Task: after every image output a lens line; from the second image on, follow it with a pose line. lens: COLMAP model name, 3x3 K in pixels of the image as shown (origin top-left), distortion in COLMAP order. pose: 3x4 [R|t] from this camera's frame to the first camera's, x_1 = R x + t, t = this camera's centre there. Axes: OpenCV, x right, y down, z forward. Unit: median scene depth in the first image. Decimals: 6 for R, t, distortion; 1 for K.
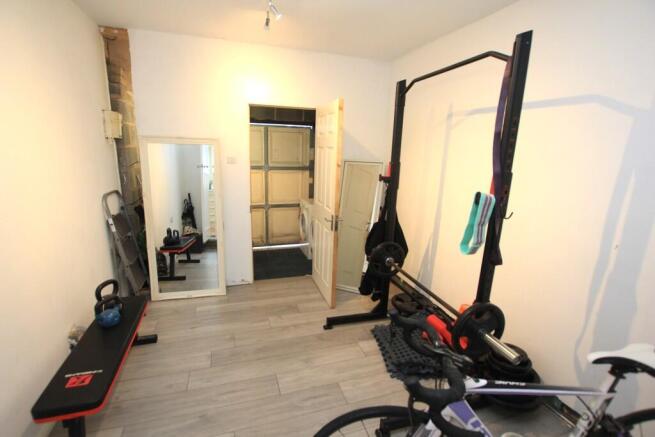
lens RADIAL K [[304.5, 0, 326.3], [0, 304.5, 224.5], [0, 0, 1]] dist [-0.030375, 0.000088]
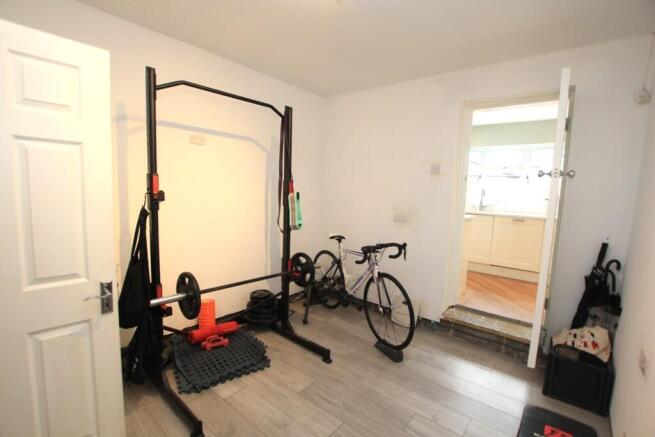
lens RADIAL K [[304.5, 0, 326.3], [0, 304.5, 224.5], [0, 0, 1]] dist [-0.030375, 0.000088]
pose [[-0.542843, -0.143627, 0.827462, -0.743148], [0.135959, 0.957242, 0.255347, -0.250116], [-0.828756, 0.251114, -0.500105, 1.250845]]
